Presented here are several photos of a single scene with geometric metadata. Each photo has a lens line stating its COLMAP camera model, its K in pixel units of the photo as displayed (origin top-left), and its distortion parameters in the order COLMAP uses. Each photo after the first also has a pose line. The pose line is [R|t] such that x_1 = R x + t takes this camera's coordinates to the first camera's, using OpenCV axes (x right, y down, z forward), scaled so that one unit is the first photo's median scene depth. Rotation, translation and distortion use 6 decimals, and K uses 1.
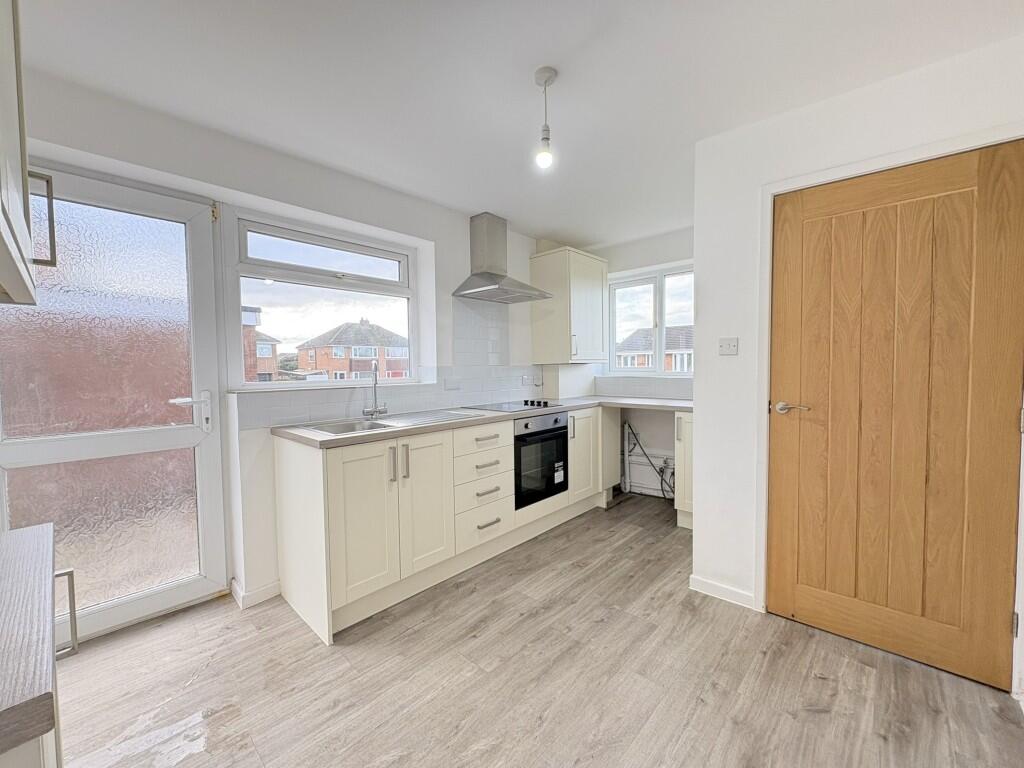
lens RADIAL K [[413.0, 0, 513.0], [0, 413.0, 384.2], [0, 0, 1]] dist [0.001865, 0.000050]
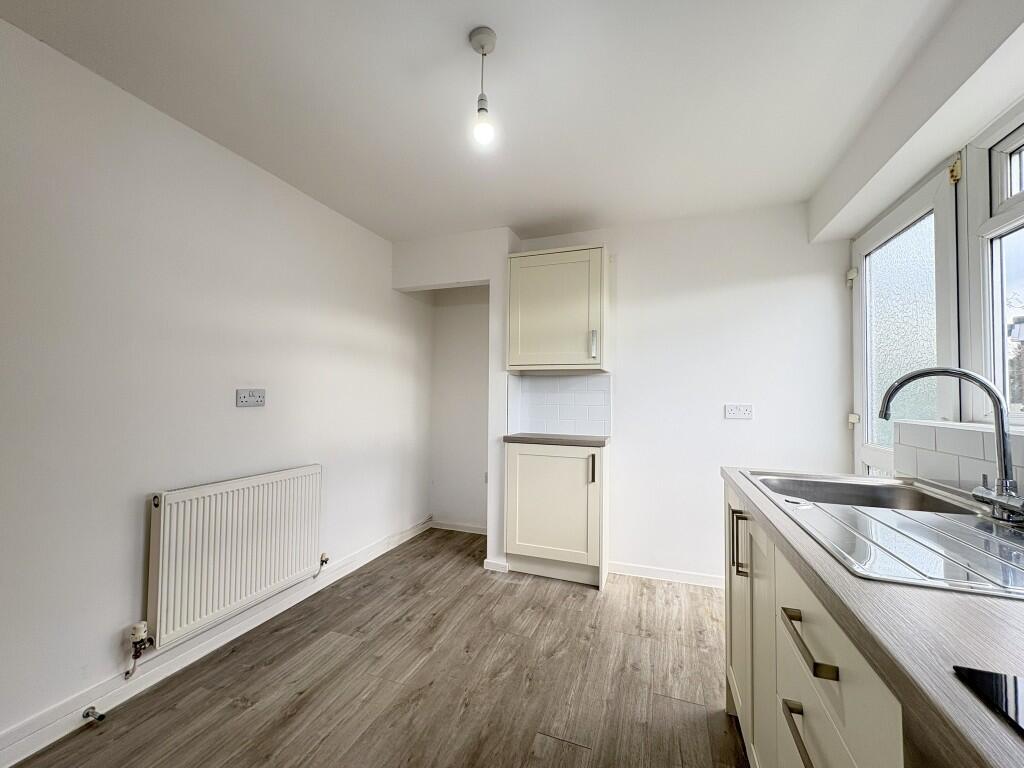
lens RADIAL K [[413.0, 0, 515.0], [0, 413.0, 383.3], [0, 0, 1]] dist [0.001865, 0.000050]
pose [[-0.921827, -0.010409, -0.387461, 0.376660], [-0.019002, 0.999651, 0.018353, -0.070085], [0.387135, 0.024281, -0.921703, 2.011044]]
